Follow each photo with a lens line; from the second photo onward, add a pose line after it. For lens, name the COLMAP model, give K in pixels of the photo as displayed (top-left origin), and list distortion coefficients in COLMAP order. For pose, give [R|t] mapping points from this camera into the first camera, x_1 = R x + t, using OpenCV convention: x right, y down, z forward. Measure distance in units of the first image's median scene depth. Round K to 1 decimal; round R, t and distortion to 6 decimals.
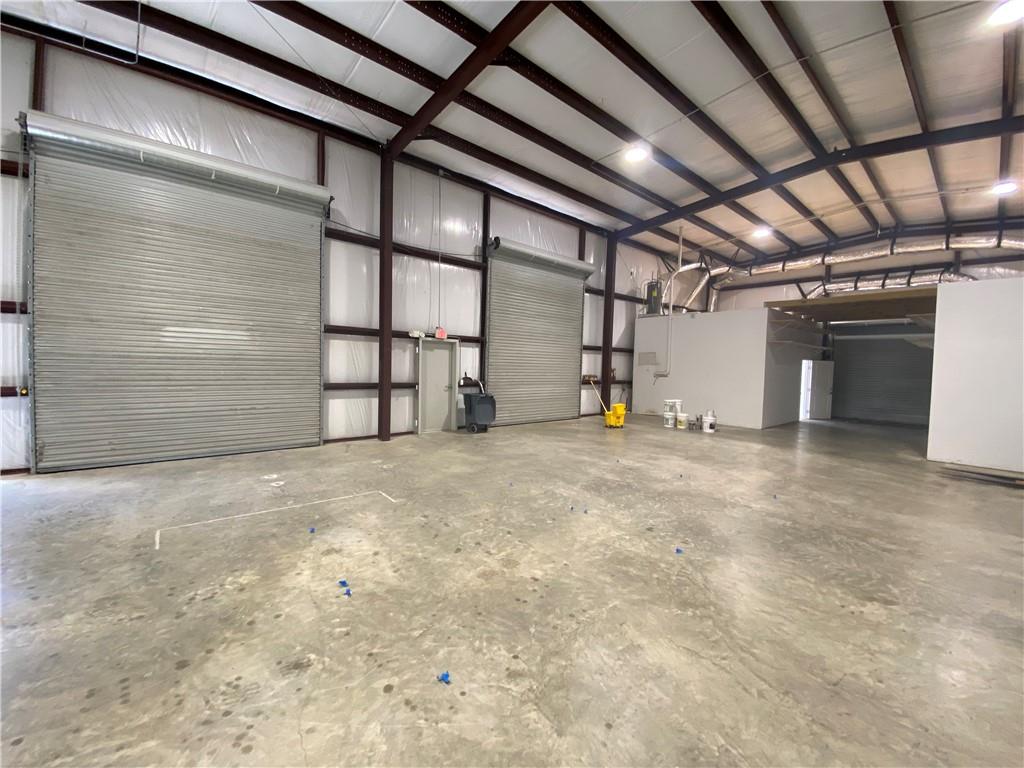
lens RADIAL K [[415.7, 0, 512.0], [0, 415.7, 384.0], [0, 0, 1]] dist [0.027337, -0.023034]
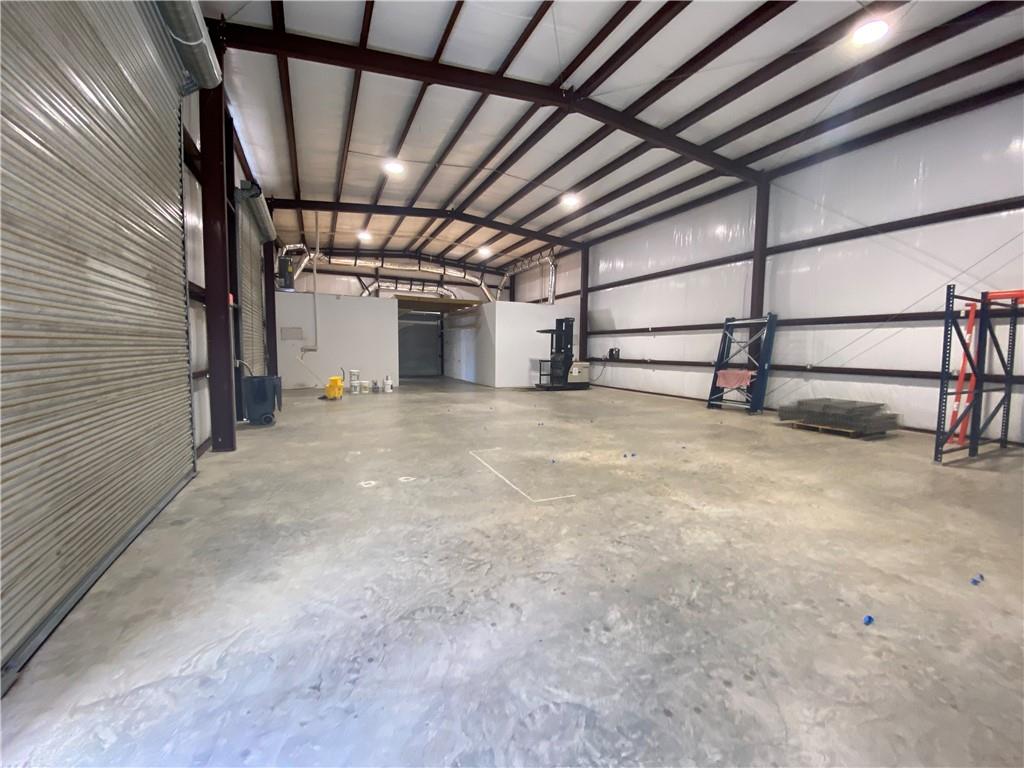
lens RADIAL K [[415.7, 0, 512.0], [0, 415.7, 384.0], [0, 0, 1]] dist [0.027337, -0.023034]
pose [[0.261656, -0.103238, 0.959624, -1.518128], [0.043507, 0.994514, 0.095129, -0.035276], [-0.964180, 0.016859, 0.264712, 0.642673]]
